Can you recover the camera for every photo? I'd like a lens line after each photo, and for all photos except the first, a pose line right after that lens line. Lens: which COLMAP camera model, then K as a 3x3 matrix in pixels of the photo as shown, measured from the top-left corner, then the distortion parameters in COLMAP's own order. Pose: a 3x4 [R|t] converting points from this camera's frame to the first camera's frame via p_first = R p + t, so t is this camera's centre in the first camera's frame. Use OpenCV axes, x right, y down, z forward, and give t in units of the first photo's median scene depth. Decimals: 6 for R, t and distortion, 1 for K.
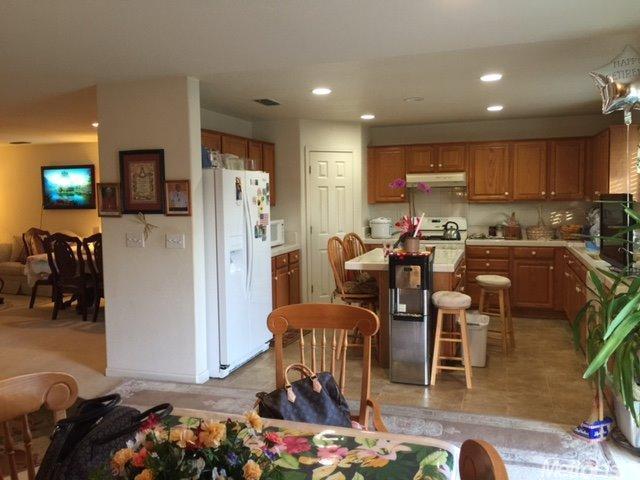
lens RADIAL K [[547.7, 0, 320.0], [0, 547.7, 234.7], [0, 0, 1]] dist [0.036250, -0.014169]
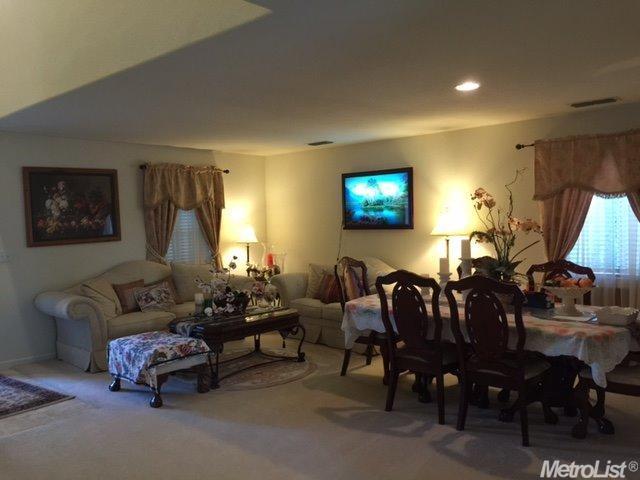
lens RADIAL K [[547.7, 0, 320.4], [0, 547.7, 242.0], [0, 0, 1]] dist [0.036250, -0.014169]
pose [[0.911485, 0.017162, -0.410975, -0.223336], [-0.026421, 0.999509, -0.016860, -0.014874], [0.410484, 0.026226, 0.911491, 0.301955]]
